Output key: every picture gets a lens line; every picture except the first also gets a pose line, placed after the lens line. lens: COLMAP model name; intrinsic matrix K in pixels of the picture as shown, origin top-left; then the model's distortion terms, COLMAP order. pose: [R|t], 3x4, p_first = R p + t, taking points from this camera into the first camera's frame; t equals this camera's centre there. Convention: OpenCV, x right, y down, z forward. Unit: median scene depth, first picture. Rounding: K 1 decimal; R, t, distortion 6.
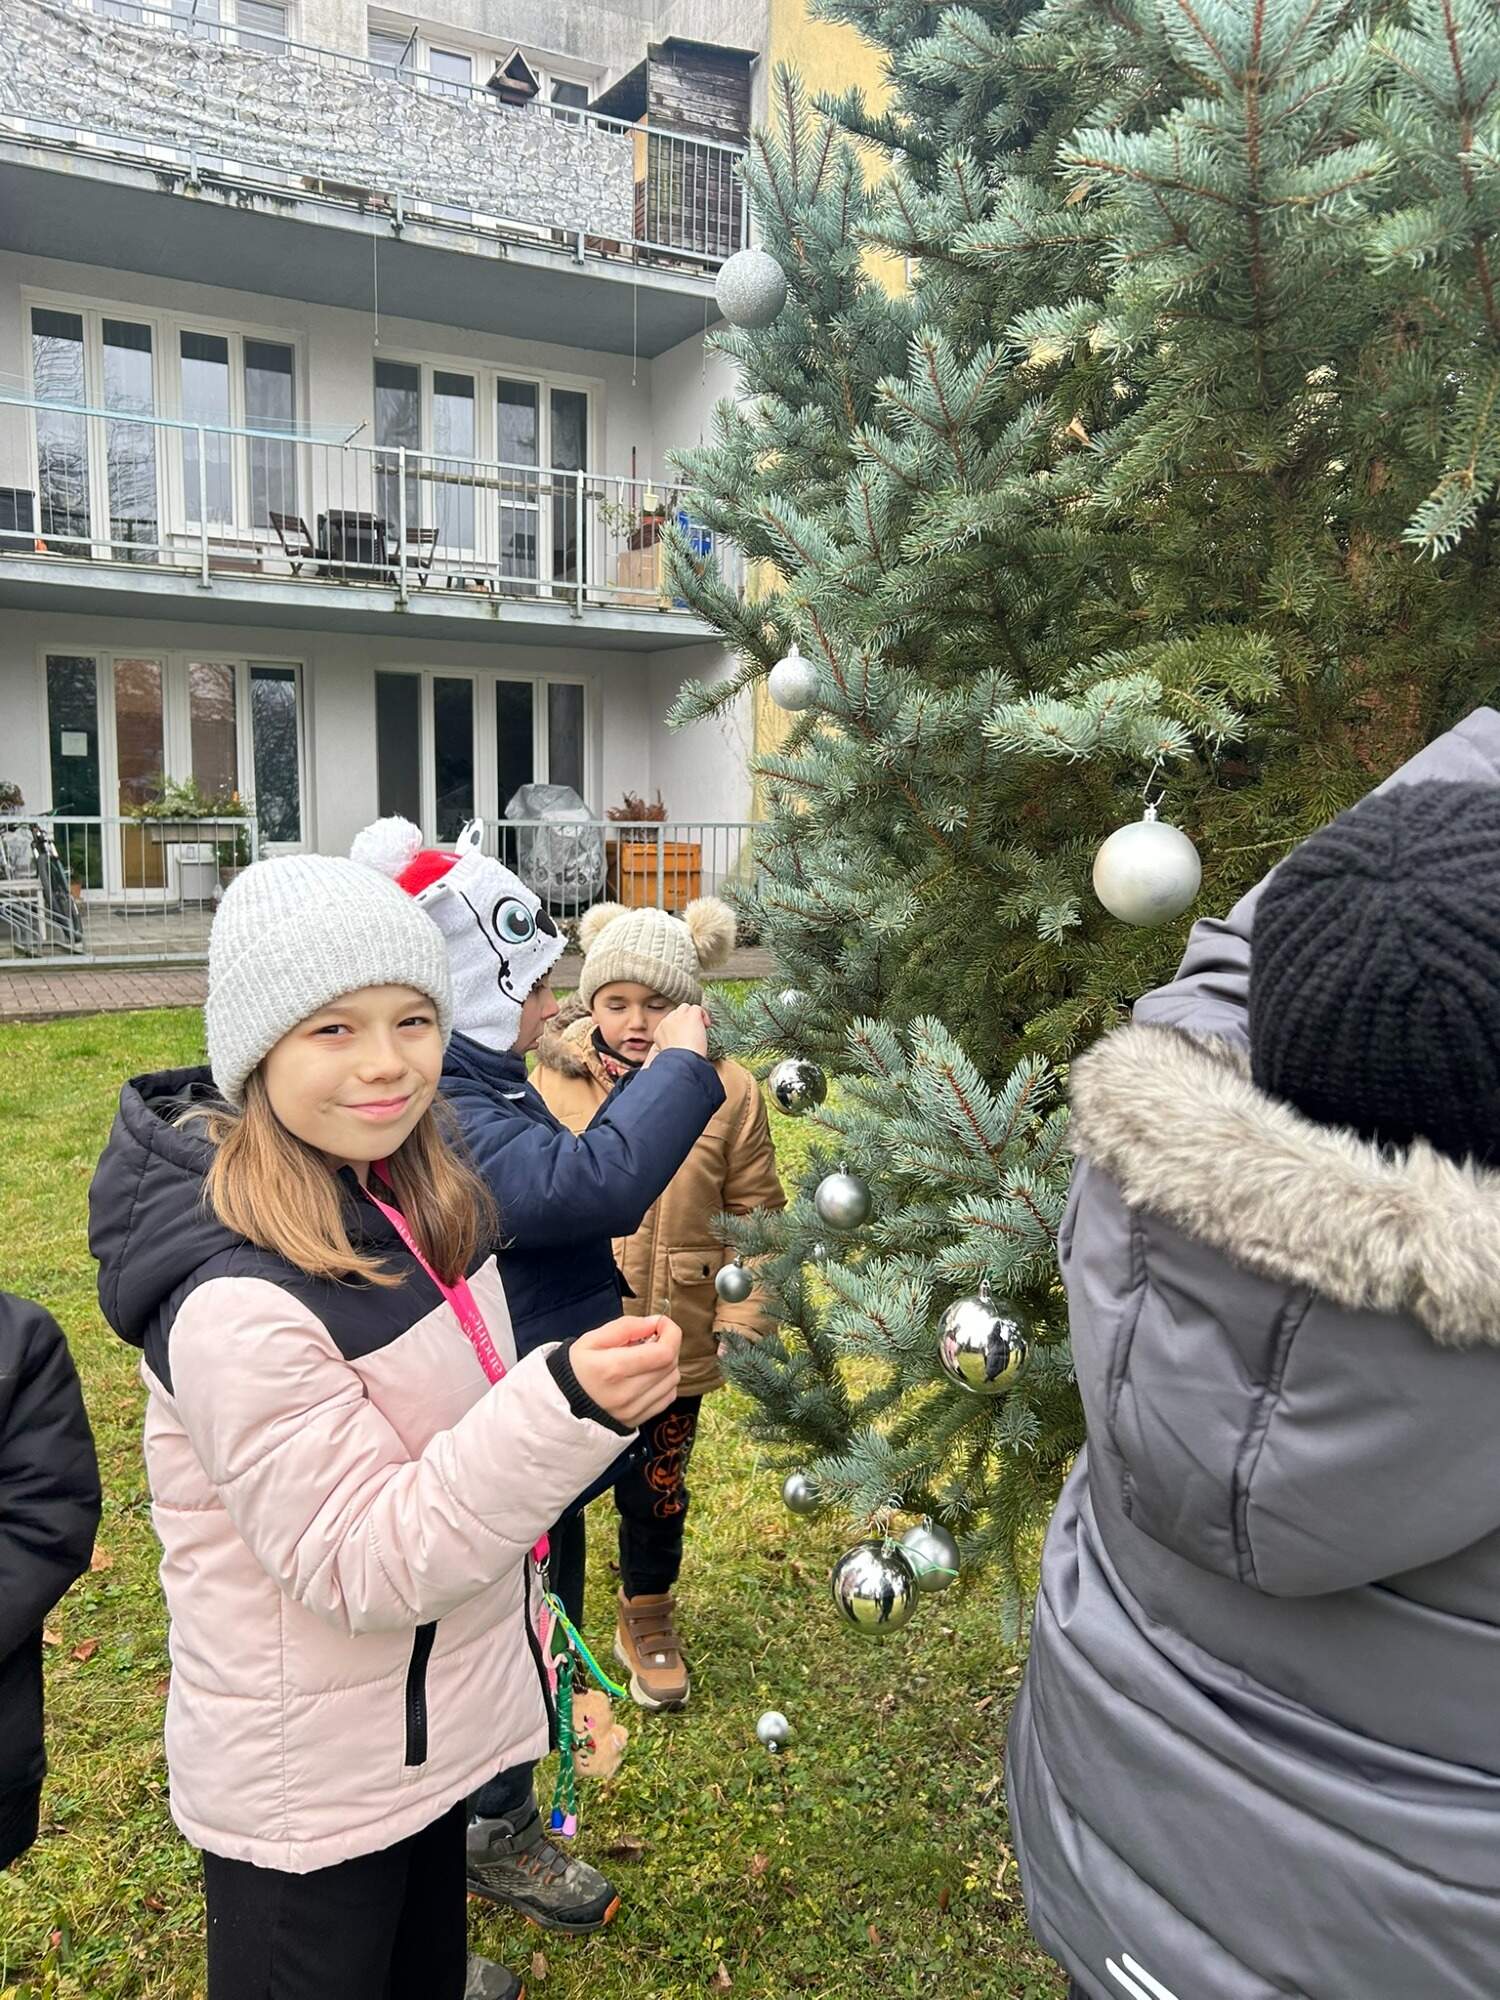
lens RADIAL K [[1507.1, 0, 748.4], [0, 1507.1, 1002.1], [0, 0, 1]] dist [0.039627, -0.040137]
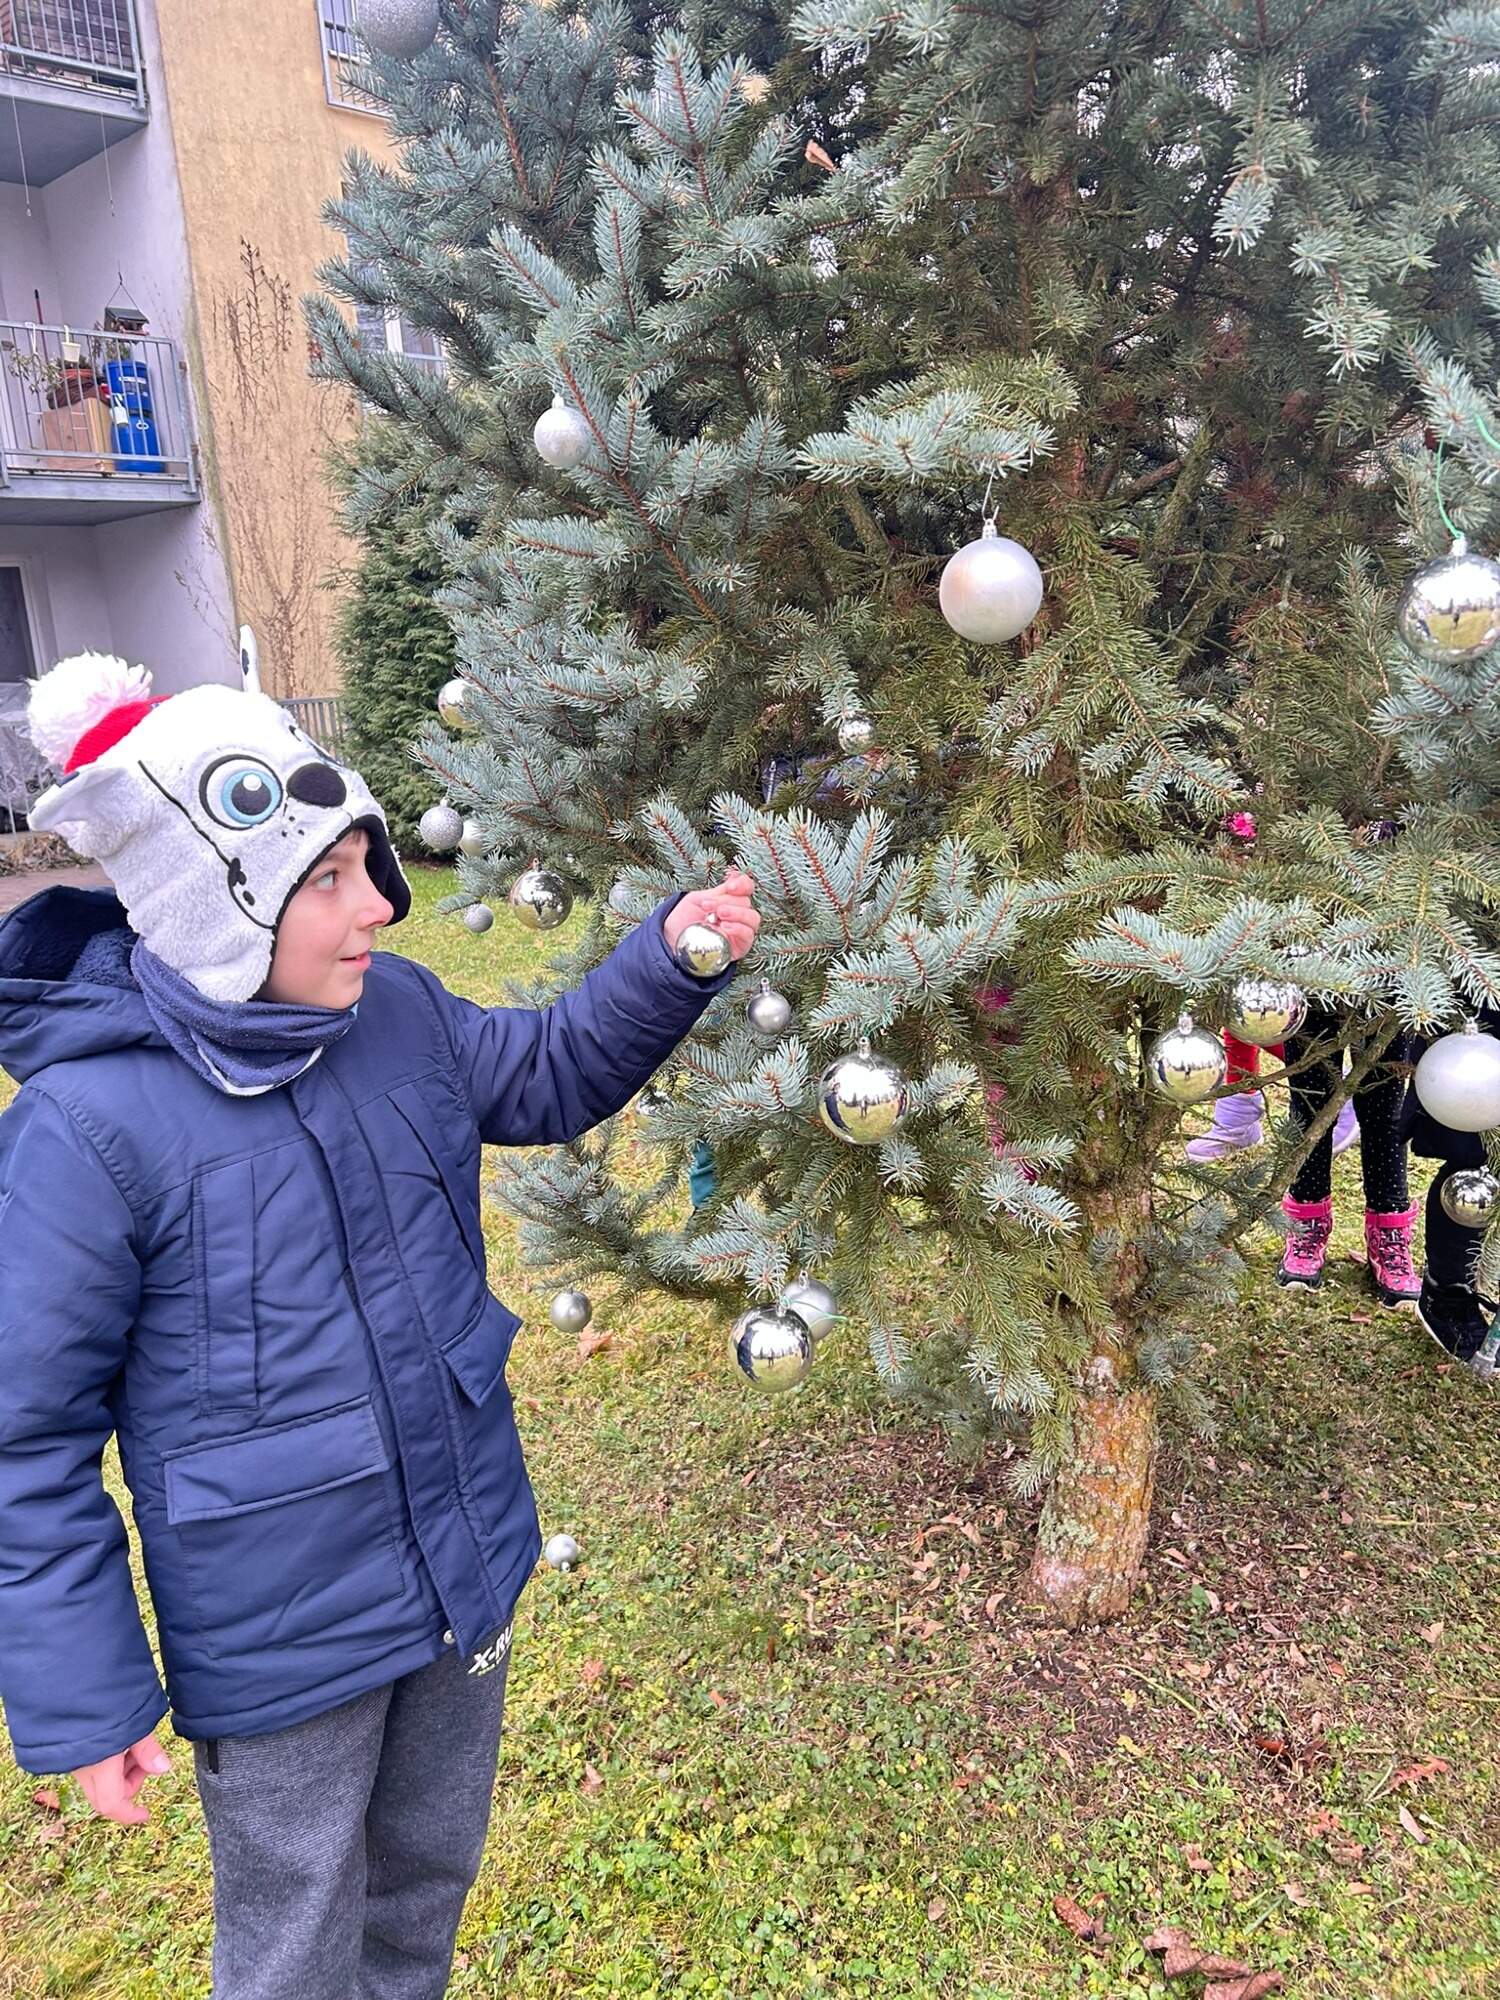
lens RADIAL K [[1507.1, 0, 762.0], [0, 1507.1, 995.3], [0, 0, 1]] dist [0.039627, -0.040137]
pose [[0.943013, -0.151093, 0.296474, -0.108074], [0.125293, 0.986623, 0.104287, 0.028127], [-0.308266, -0.061198, 0.949330, 0.027717]]
